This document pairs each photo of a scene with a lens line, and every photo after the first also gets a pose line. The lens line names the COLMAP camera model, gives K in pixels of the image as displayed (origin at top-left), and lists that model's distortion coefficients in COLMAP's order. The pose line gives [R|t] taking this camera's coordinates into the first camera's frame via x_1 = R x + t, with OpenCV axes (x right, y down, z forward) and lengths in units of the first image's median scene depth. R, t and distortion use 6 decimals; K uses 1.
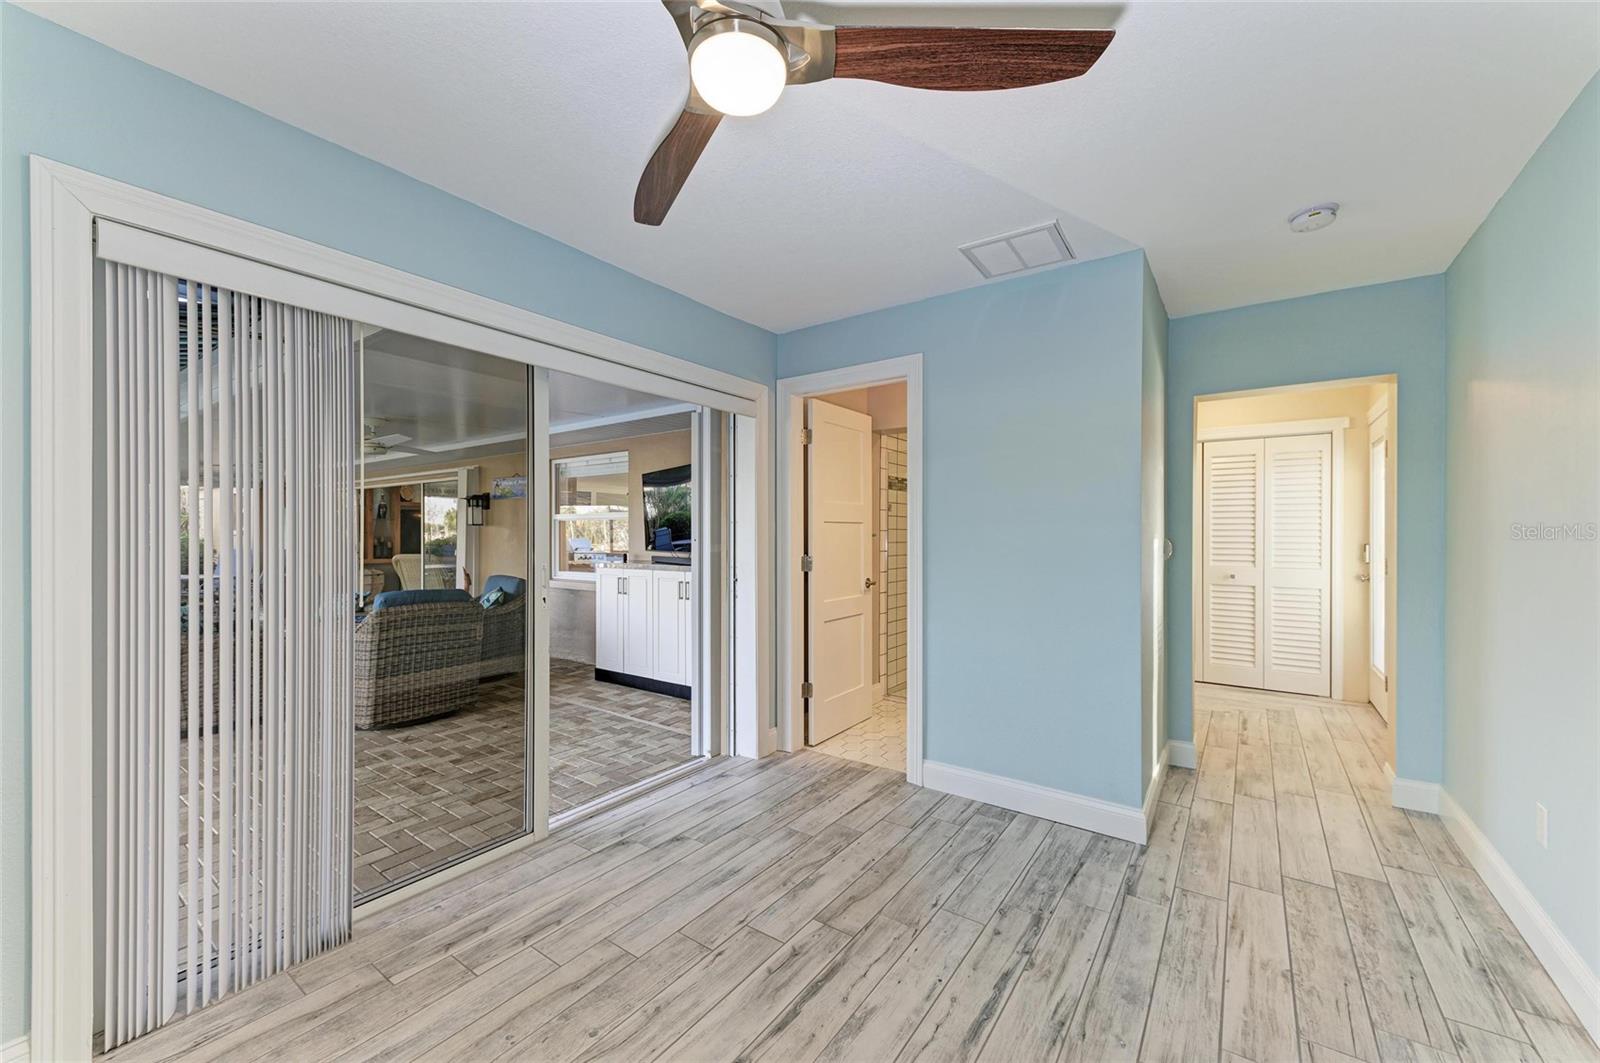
lens RADIAL K [[619.8, 0, 802.0], [0, 619.8, 533.0], [0, 0, 1]] dist [0.014494, -0.001026]
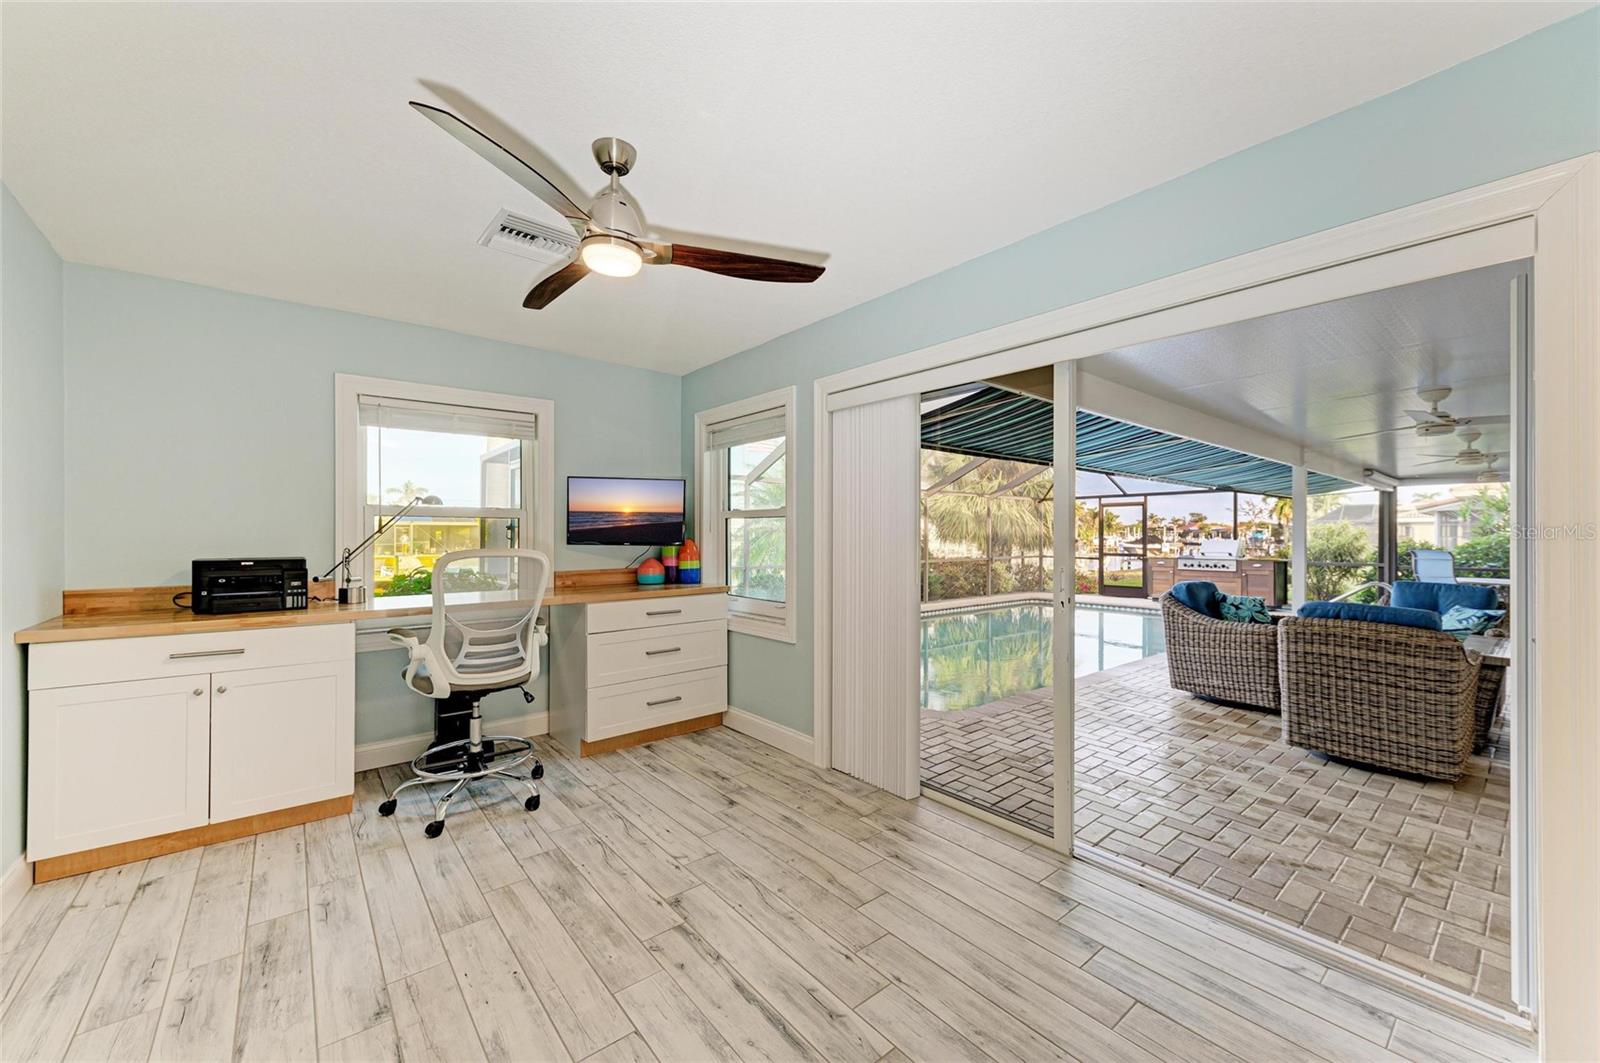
lens RADIAL K [[619.8, 0, 802.1], [0, 619.8, 533.6], [0, 0, 1]] dist [0.014494, -0.001026]
pose [[-0.254554, -0.000981, -0.967058, 0.488270], [0.001554, 0.999998, -0.001423, -0.000297], [0.967057, -0.001865, -0.254552, 0.680147]]
